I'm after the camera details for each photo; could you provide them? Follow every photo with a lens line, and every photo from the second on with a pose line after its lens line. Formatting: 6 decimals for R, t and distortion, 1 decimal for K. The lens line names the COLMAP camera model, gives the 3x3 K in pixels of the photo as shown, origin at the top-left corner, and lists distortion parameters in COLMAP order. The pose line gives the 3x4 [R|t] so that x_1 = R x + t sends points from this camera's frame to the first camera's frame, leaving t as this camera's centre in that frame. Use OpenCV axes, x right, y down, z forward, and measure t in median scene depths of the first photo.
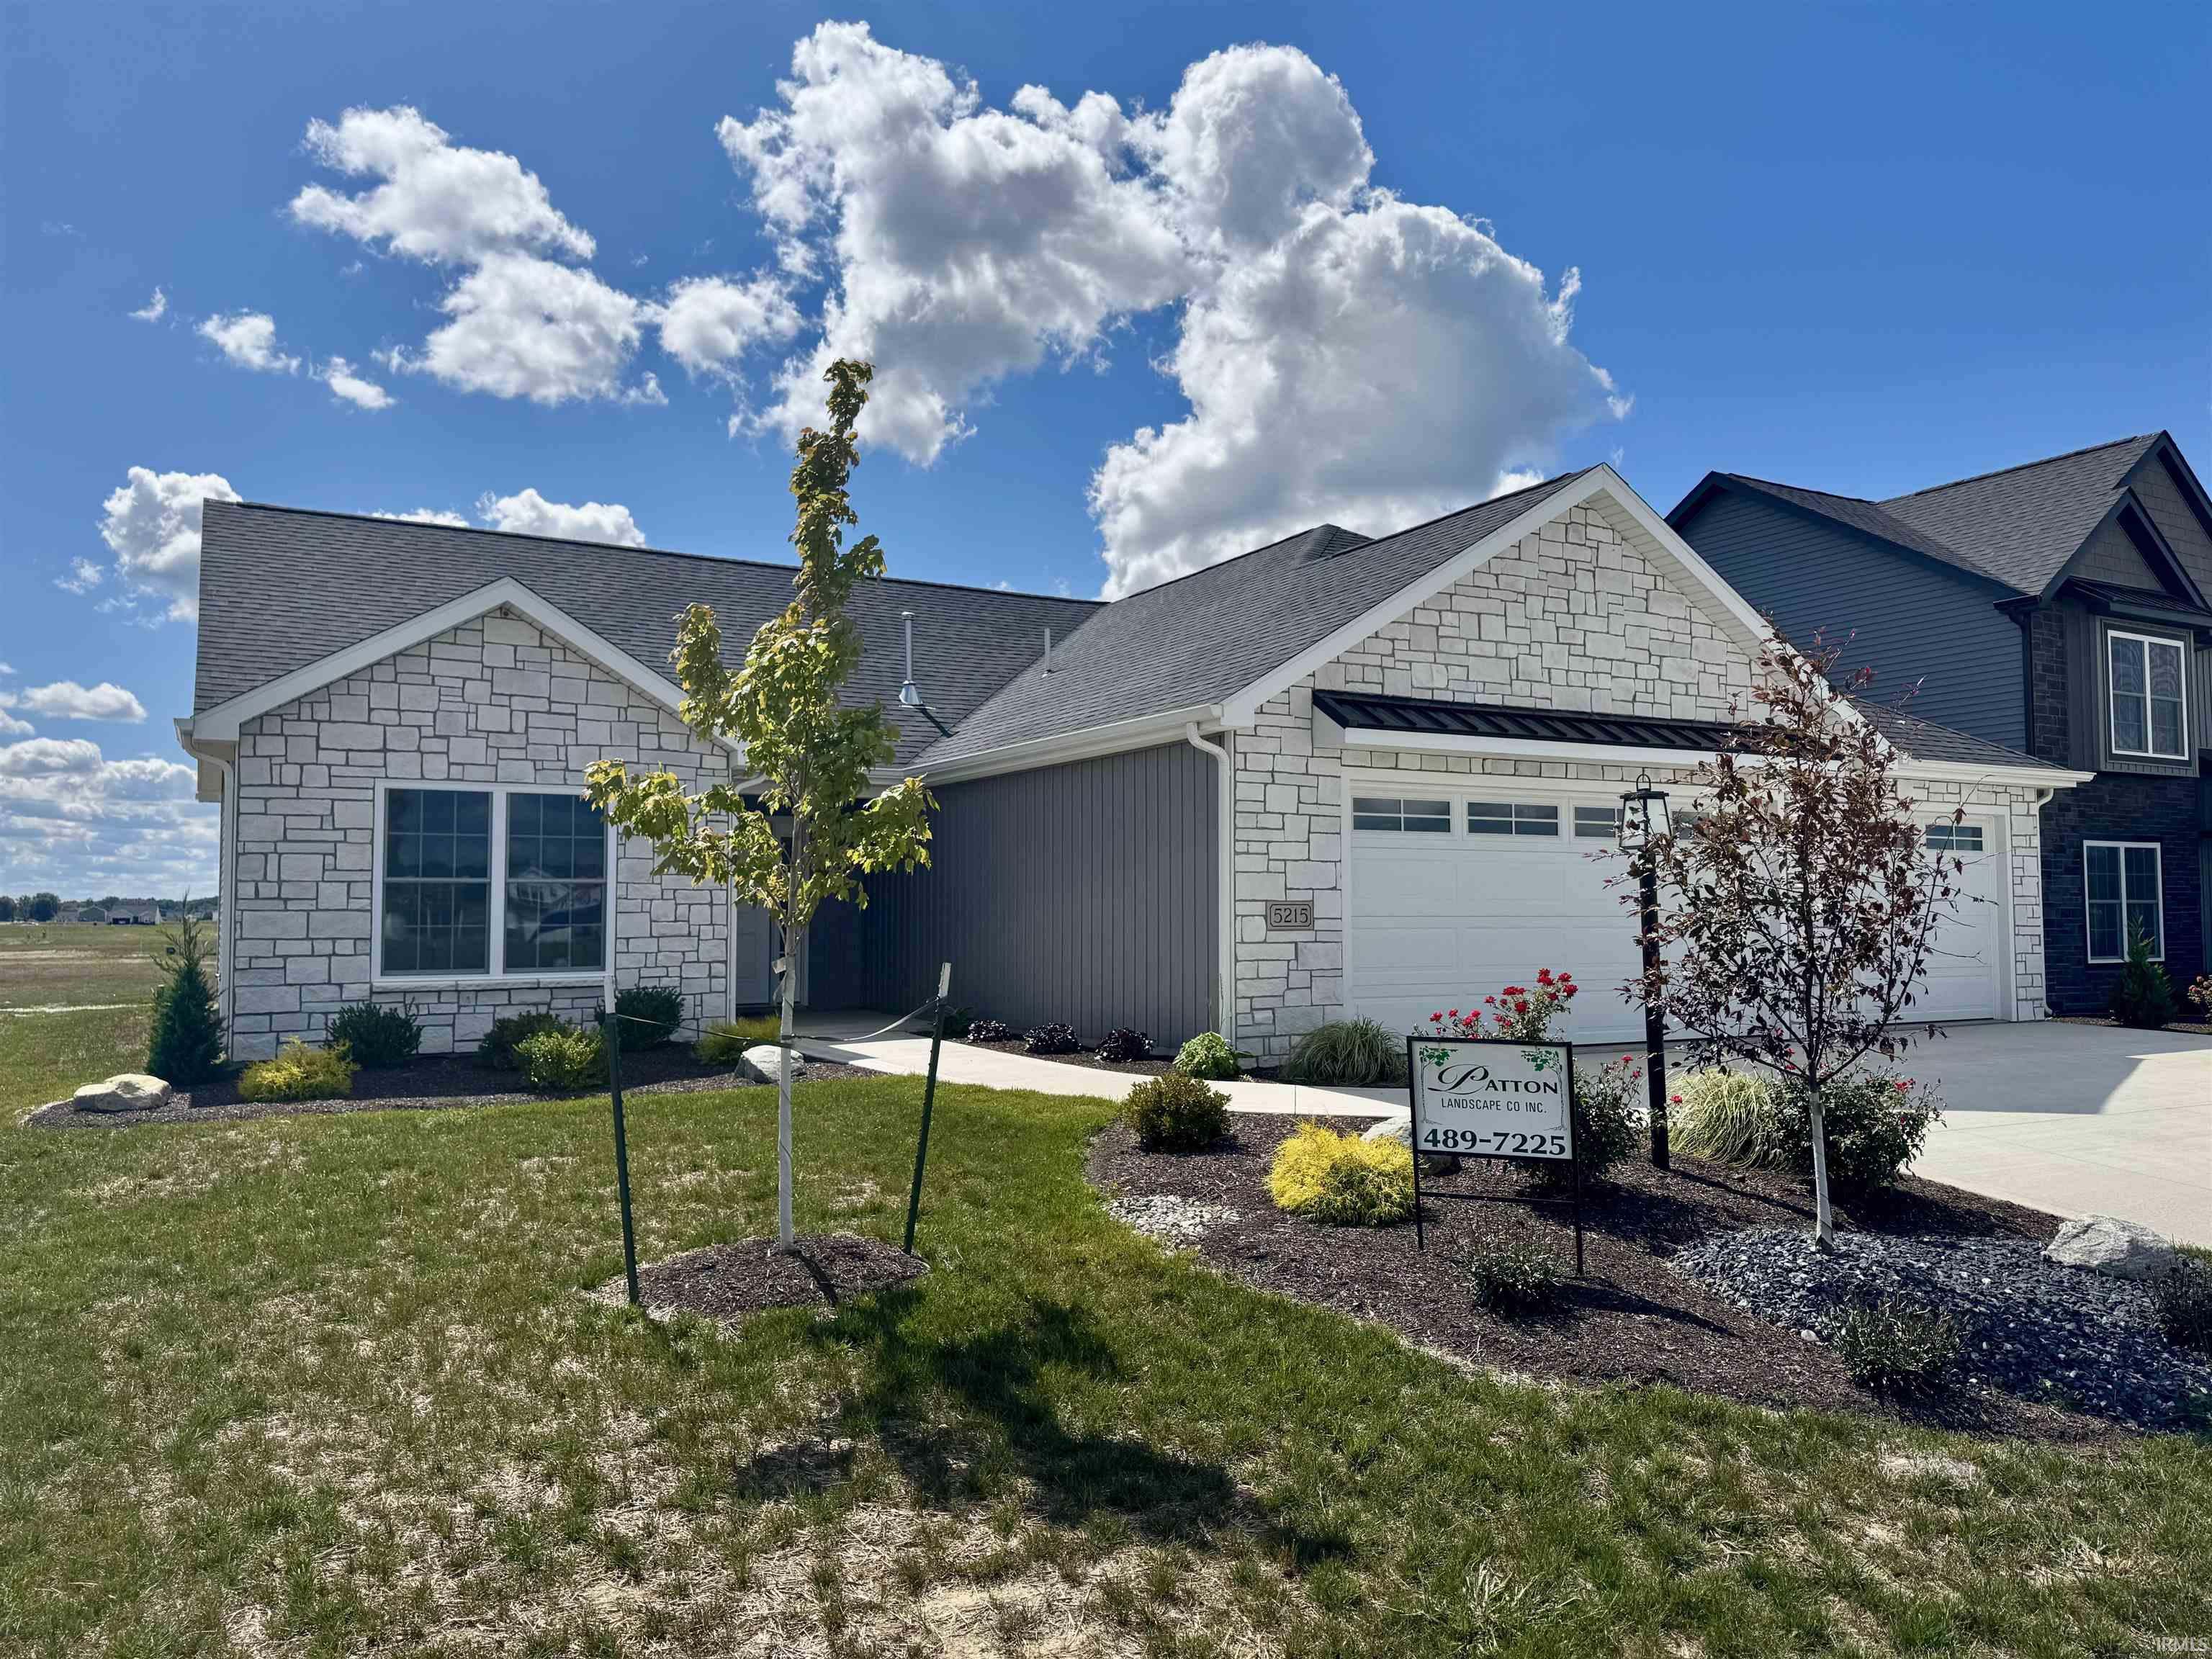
lens RADIAL K [[1581.1, 0, 1128.1], [0, 1581.1, 878.5], [0, 0, 1]] dist [0.038949, -0.032243]
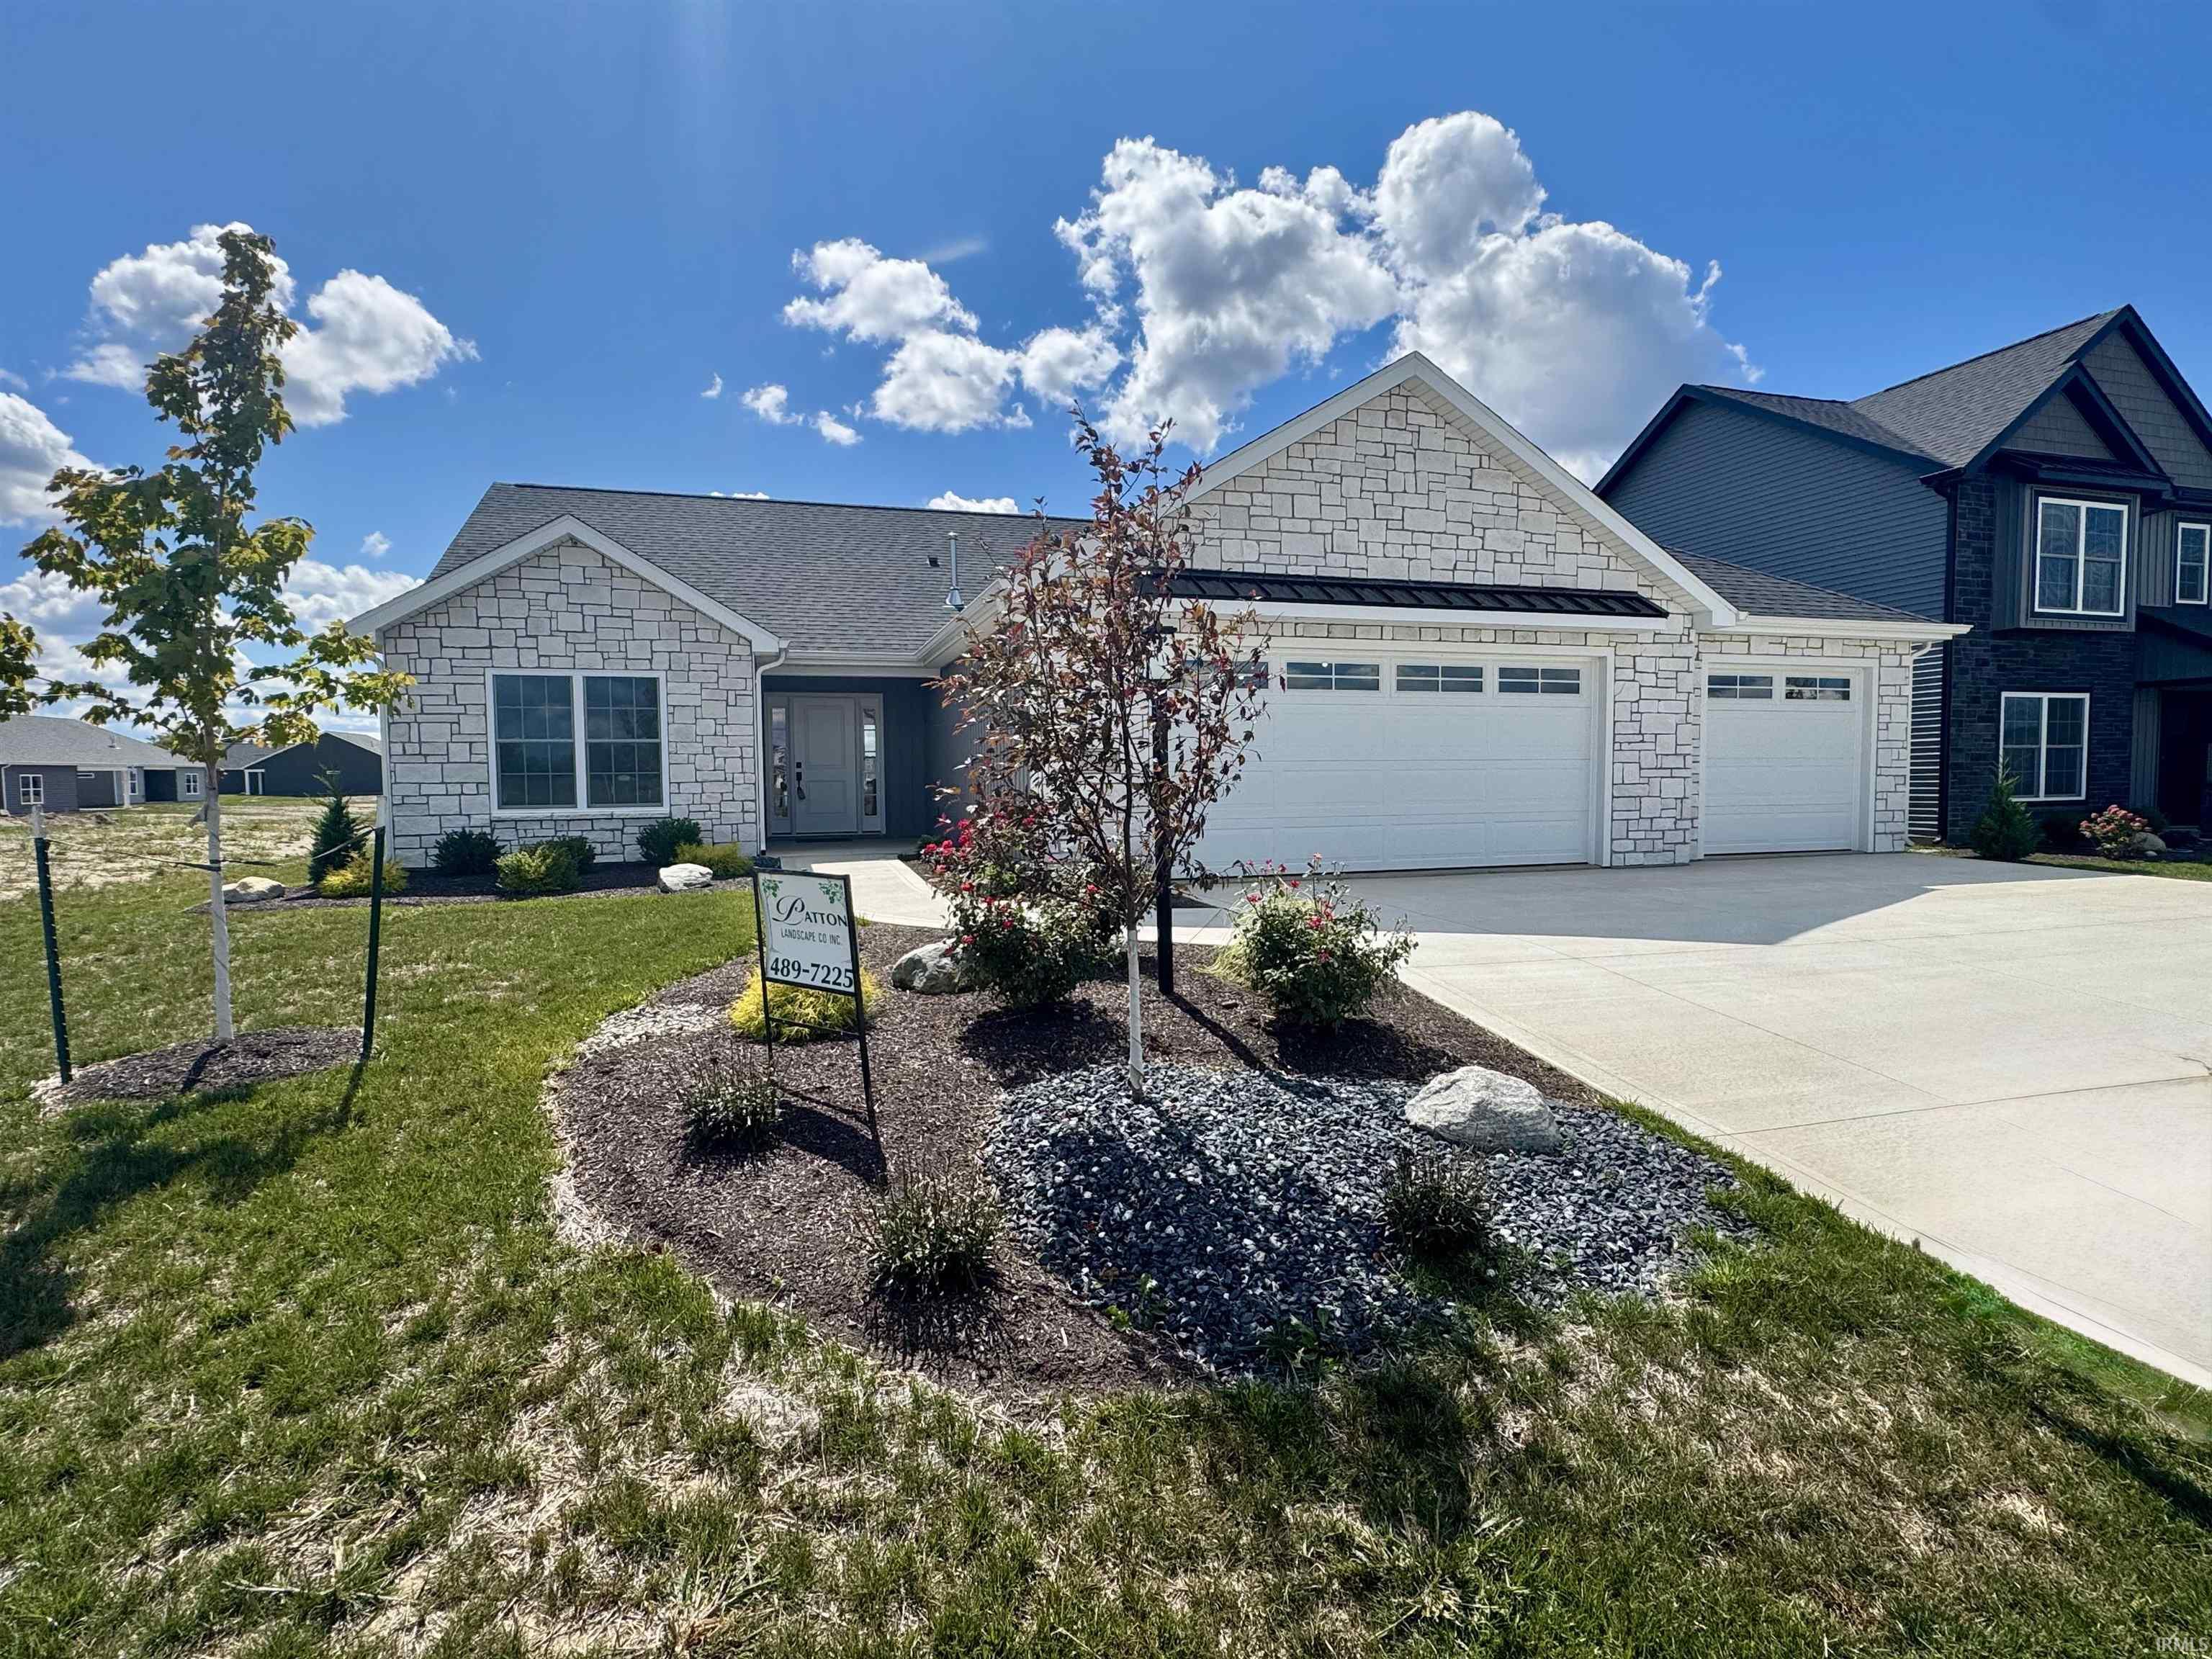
lens RADIAL K [[1068.1, 0, 1105.8], [0, 1068.1, 841.2], [0, 0, 1]] dist [0.001547, 0.002057]
pose [[0.973619, 0.009679, -0.227976, 0.130927], [0.011252, 0.995848, 0.090333, 0.004833], [0.227904, -0.090515, 0.969467, 0.098691]]
